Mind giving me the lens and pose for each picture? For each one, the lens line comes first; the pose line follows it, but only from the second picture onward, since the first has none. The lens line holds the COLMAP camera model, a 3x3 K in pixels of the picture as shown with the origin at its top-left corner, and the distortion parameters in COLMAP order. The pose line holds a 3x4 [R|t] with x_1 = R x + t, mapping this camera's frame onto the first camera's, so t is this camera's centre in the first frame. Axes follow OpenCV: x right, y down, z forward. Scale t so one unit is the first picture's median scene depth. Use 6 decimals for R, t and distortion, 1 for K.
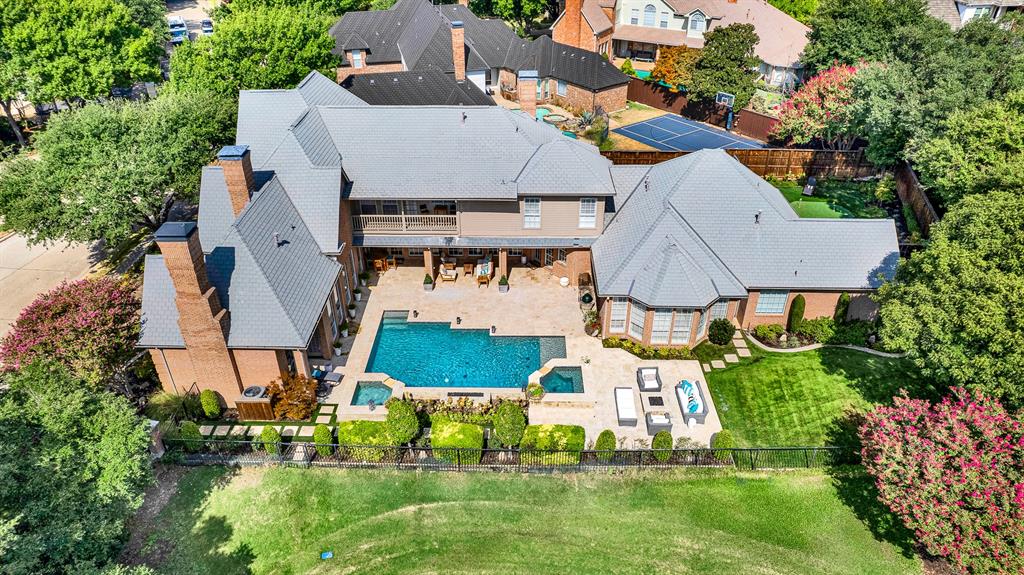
lens RADIAL K [[658.1, 0, 512.0], [0, 658.1, 287.5], [0, 0, 1]] dist [-0.087726, 0.074378]
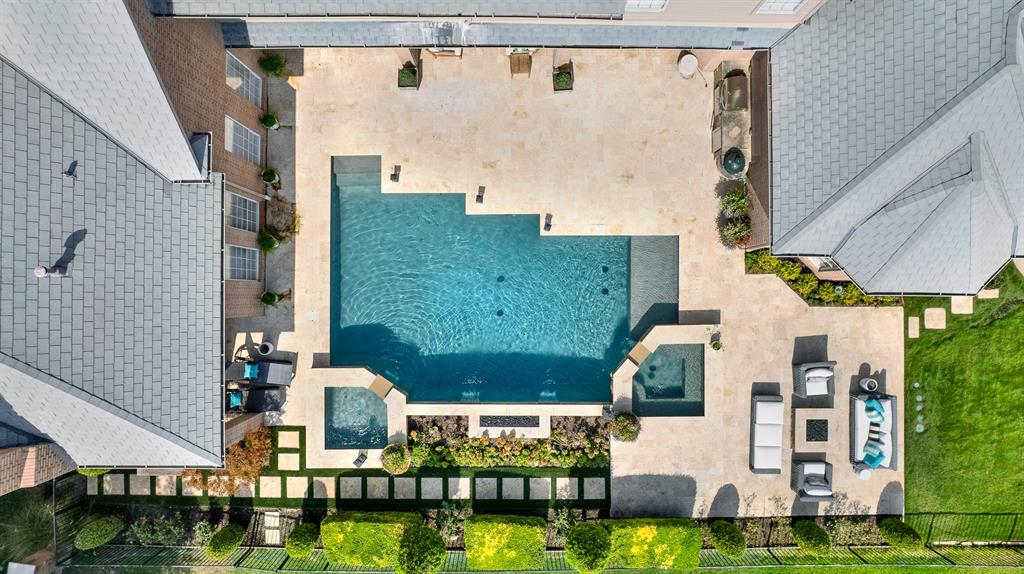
lens RADIAL K [[658.1, 0, 512.0], [0, 658.1, 287.0], [0, 0, 1]] dist [-0.087726, 0.074378]
pose [[0.999929, -0.011905, -0.000220, -0.066229], [0.006796, 0.555455, 0.831519, -0.405879], [-0.009777, -0.831461, 0.555496, 0.760871]]
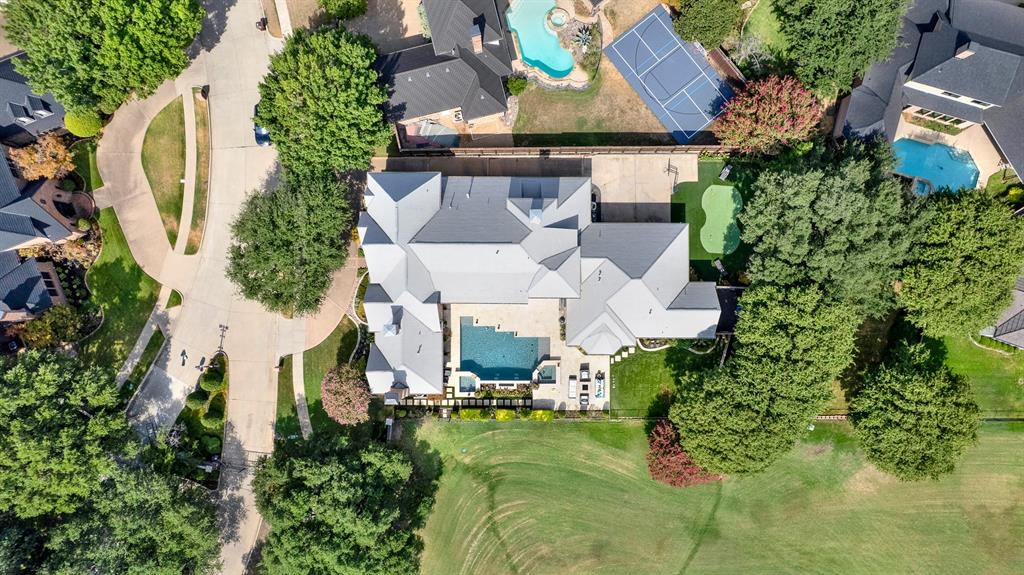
lens RADIAL K [[658.1, 0, 512.0], [0, 658.1, 287.5], [0, 0, 1]] dist [-0.087726, 0.074378]
pose [[0.999907, -0.013575, -0.001426, -0.041785], [0.008706, 0.553821, 0.832590, -2.019499], [-0.010513, -0.832525, 0.553887, -0.034982]]
